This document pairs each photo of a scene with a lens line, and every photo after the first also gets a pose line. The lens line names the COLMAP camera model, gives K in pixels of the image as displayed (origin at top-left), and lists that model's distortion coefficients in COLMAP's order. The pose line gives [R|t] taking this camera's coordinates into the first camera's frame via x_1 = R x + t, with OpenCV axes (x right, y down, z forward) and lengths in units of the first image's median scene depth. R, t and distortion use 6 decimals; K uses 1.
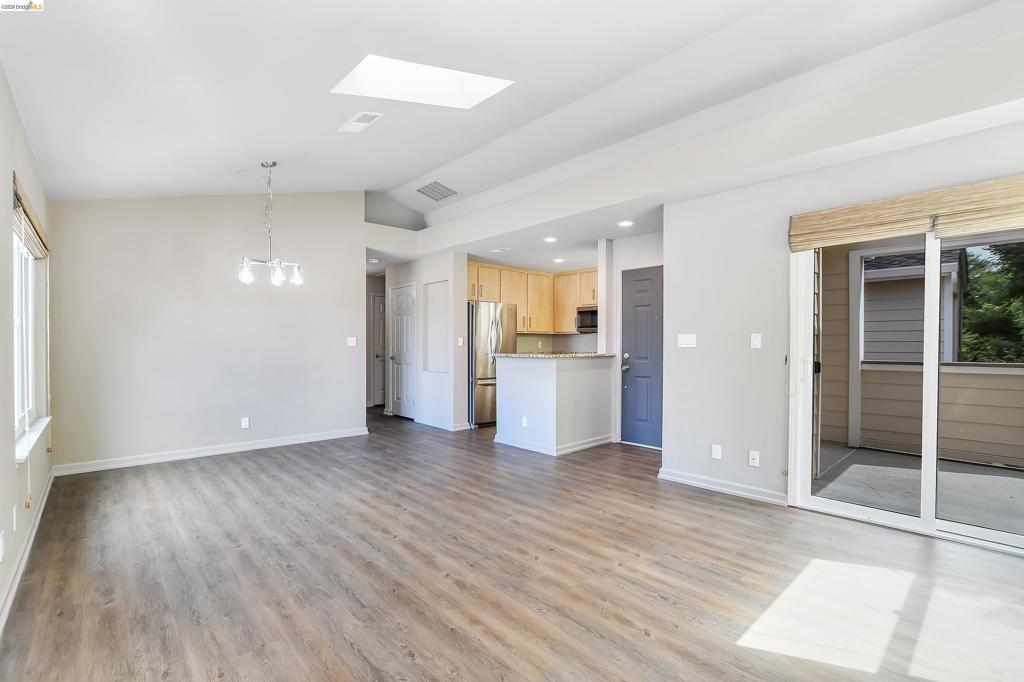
lens RADIAL K [[455.0, 0, 512.5], [0, 455.0, 343.8], [0, 0, 1]] dist [-0.022564, 0.000750]
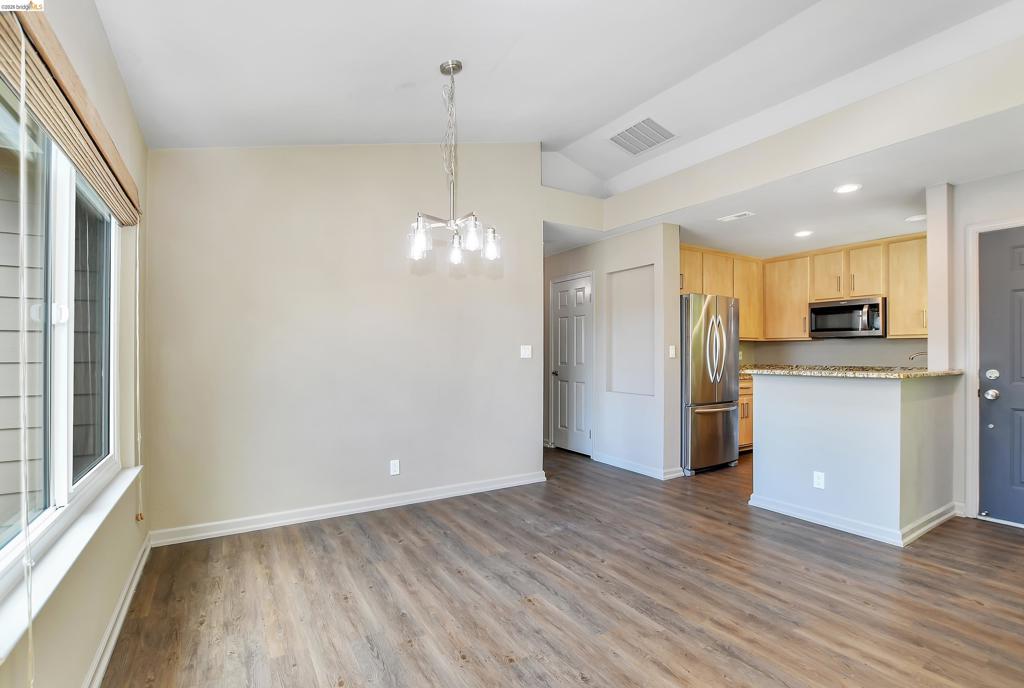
lens RADIAL K [[462.1, 0, 513.4], [0, 462.1, 349.1], [0, 0, 1]] dist [-0.024462, -0.000719]
pose [[0.982798, -0.002468, -0.184666, -0.318644], [0.000339, 0.999933, -0.011558, -0.000015], [0.184682, 0.011296, 0.982733, 0.373920]]
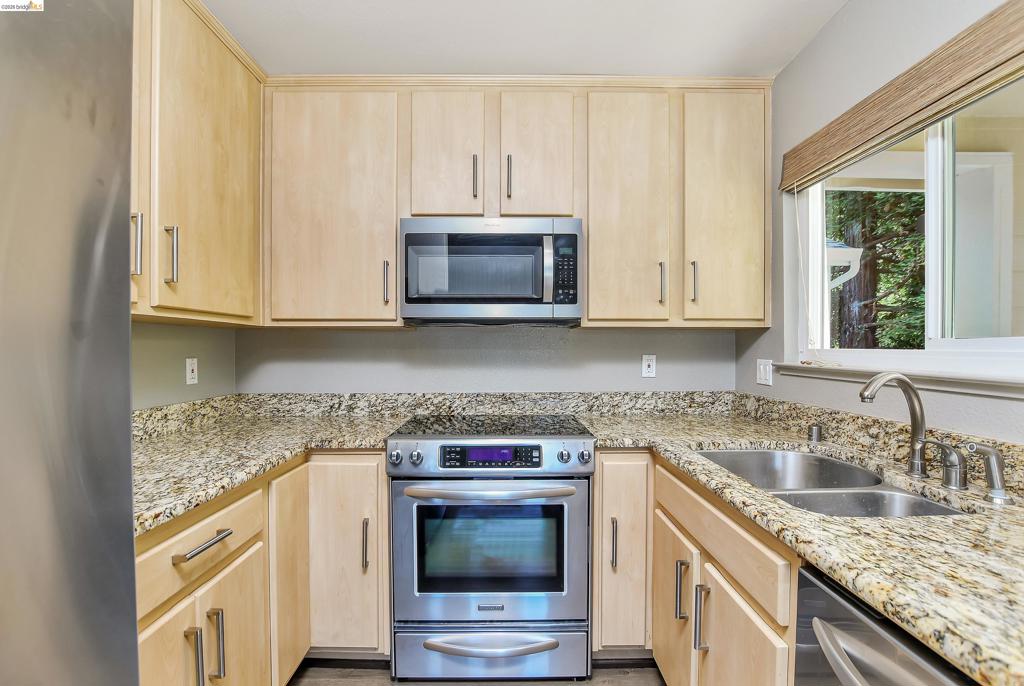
lens RADIAL K [[462.1, 0, 511.7], [0, 462.1, 347.1], [0, 0, 1]] dist [-0.024462, -0.000719]
pose [[0.674680, -0.008188, 0.738065, -0.003215], [0.008791, 0.999957, 0.003058, -0.019838], [-0.738058, 0.004425, 0.674722, 1.388040]]
